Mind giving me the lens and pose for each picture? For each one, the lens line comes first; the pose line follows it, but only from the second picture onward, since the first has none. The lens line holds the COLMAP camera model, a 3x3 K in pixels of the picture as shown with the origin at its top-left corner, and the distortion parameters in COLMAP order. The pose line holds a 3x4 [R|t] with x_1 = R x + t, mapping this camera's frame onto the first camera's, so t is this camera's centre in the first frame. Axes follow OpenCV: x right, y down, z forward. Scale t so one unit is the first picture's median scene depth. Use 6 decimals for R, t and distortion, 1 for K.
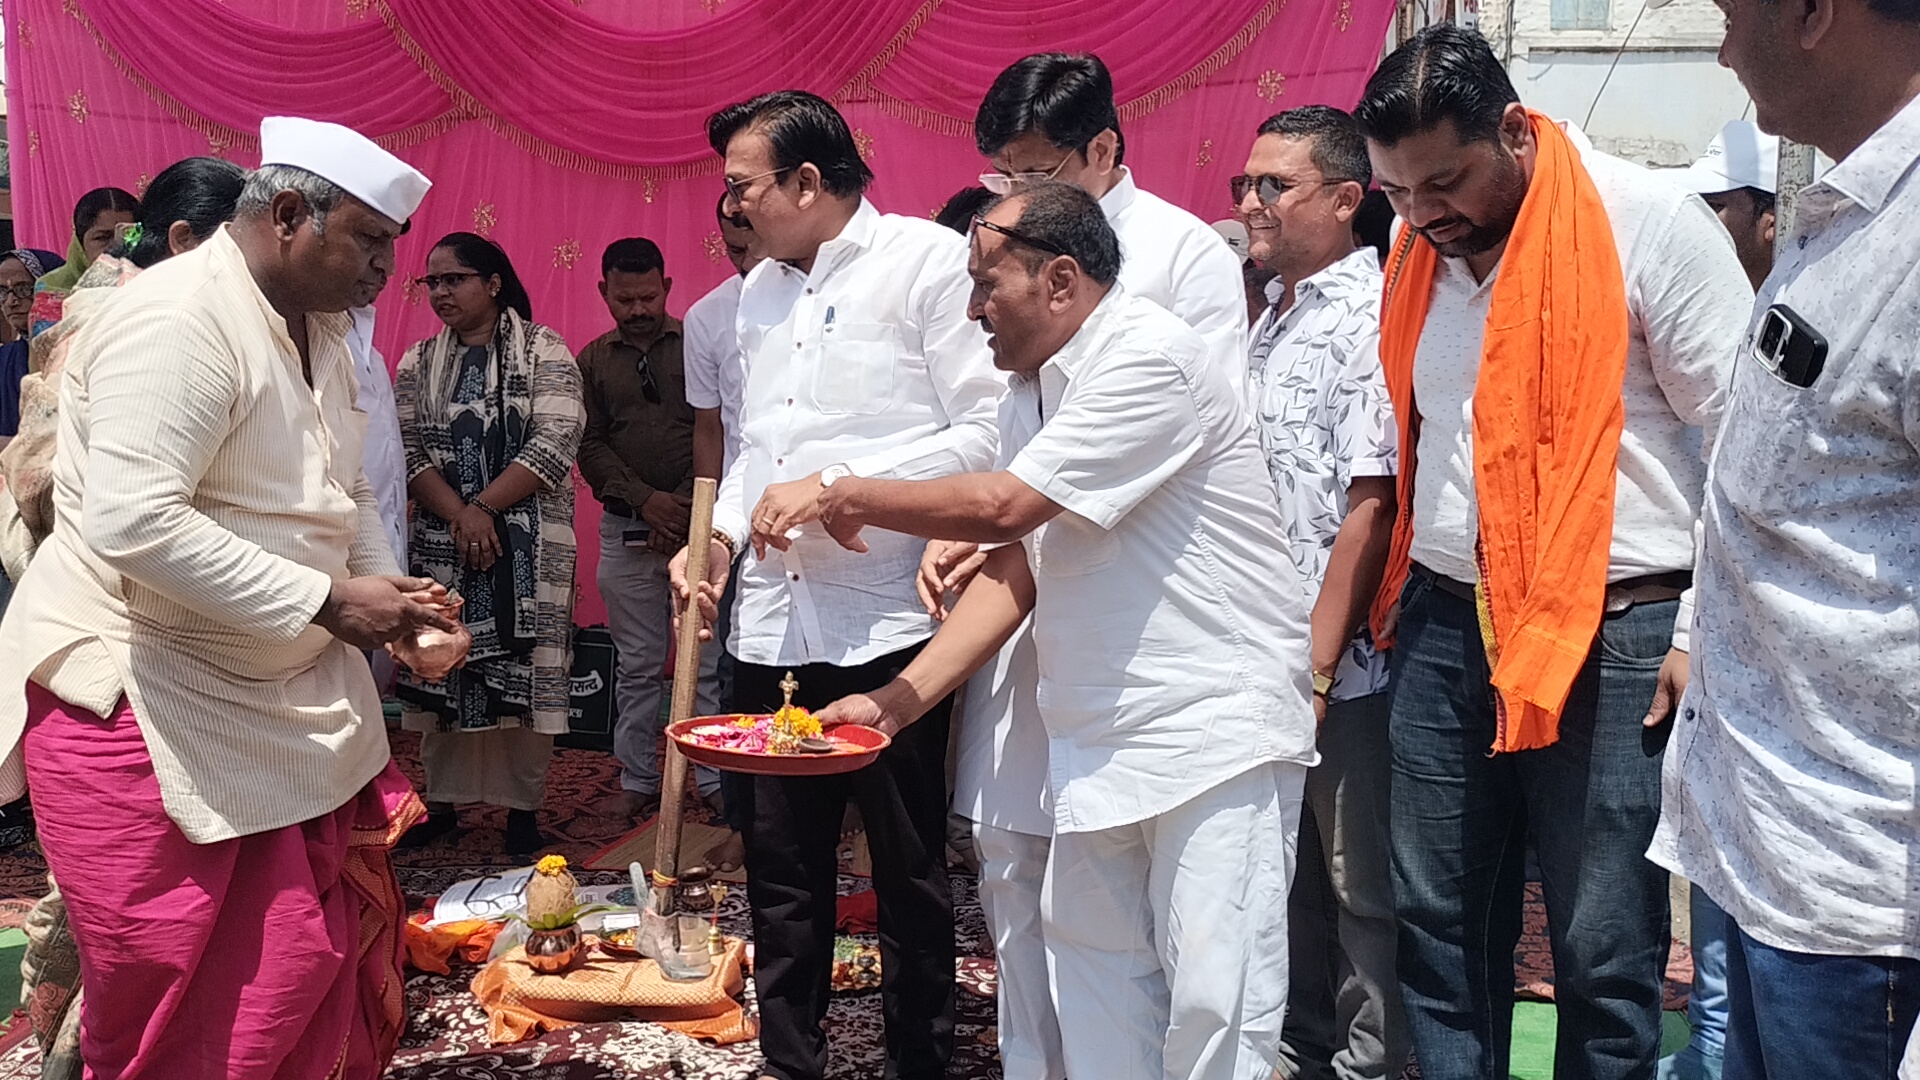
lens RADIAL K [[1699.9, 0, 958.0], [0, 1699.9, 543.8], [0, 0, 1]] dist [0.051350, -0.099589]
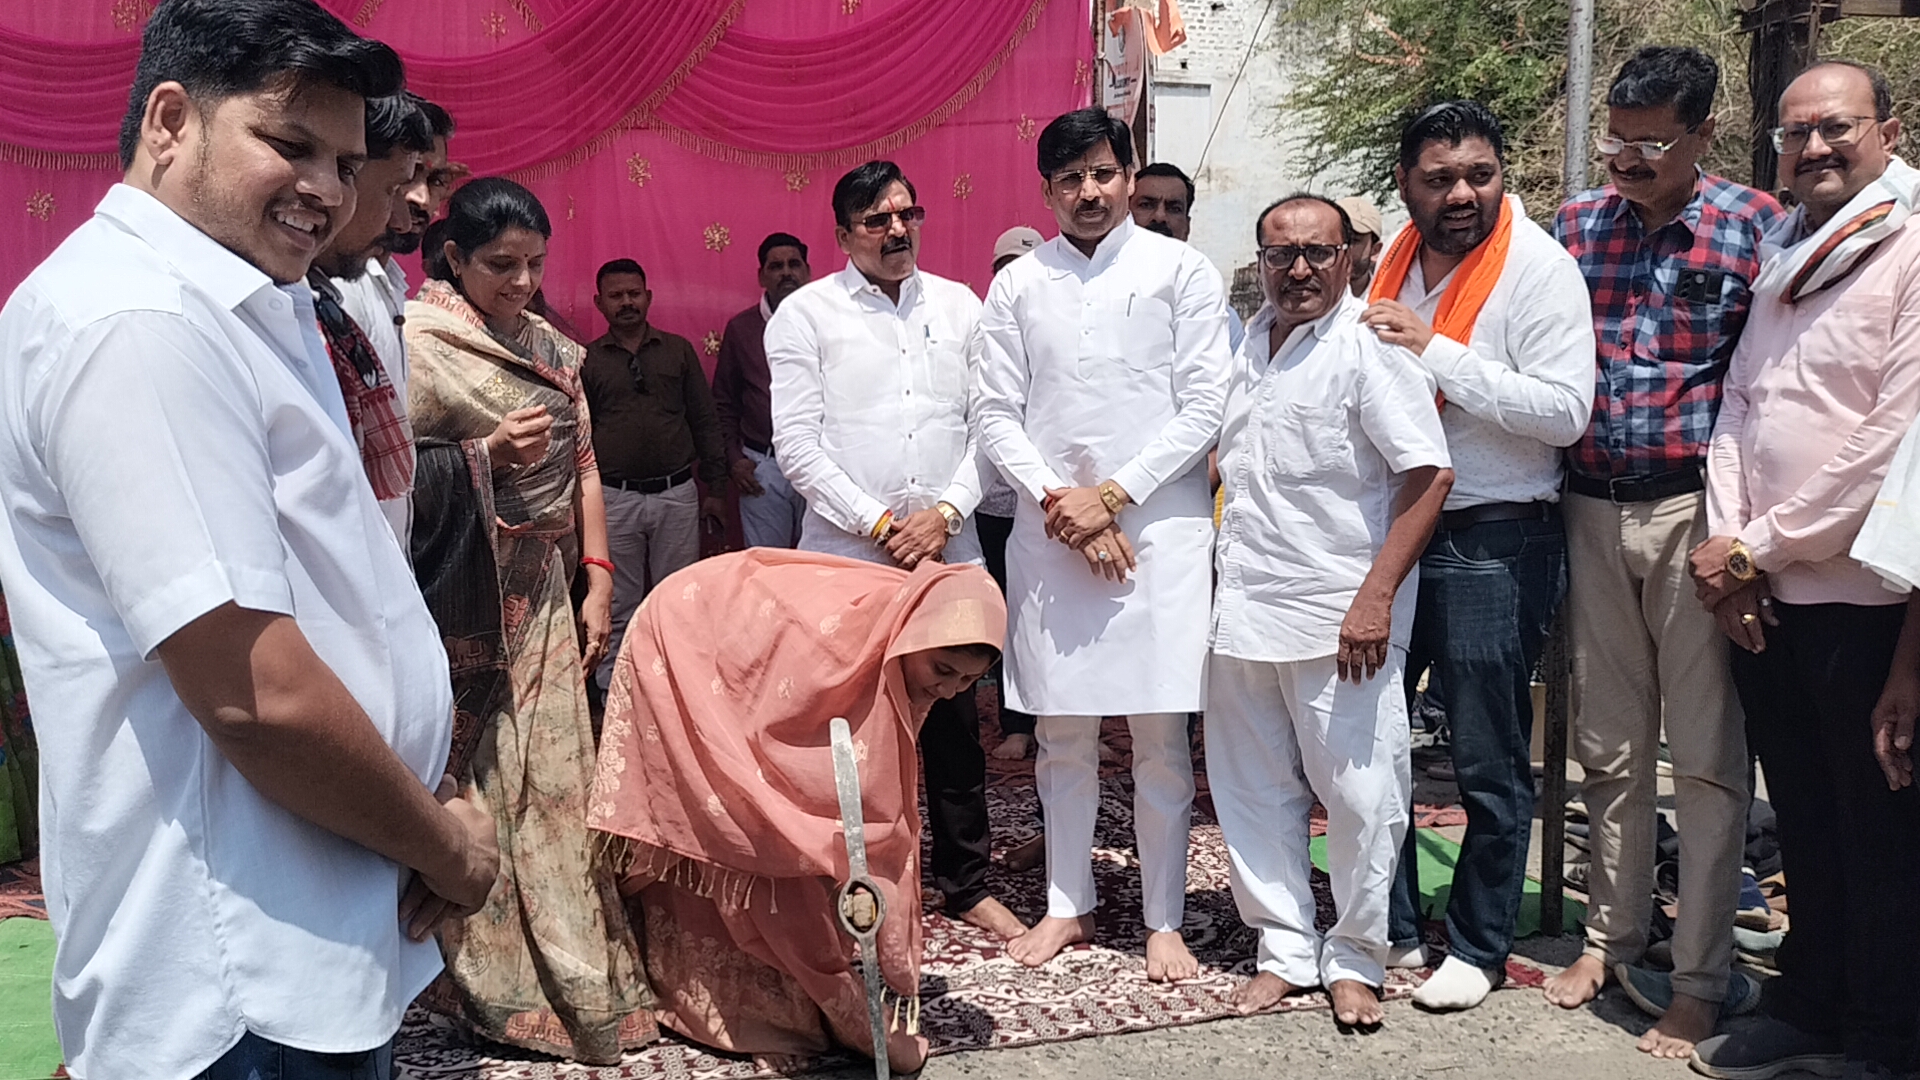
lens RADIAL K [[1699.9, 0, 957.1], [0, 1699.9, 533.9], [0, 0, 1]] dist [0.051350, -0.099589]
pose [[0.946840, -0.044604, 0.318599, -0.231240], [0.046603, 0.998913, 0.001350, 0.011558], [-0.318312, 0.013569, 0.947889, -0.115078]]
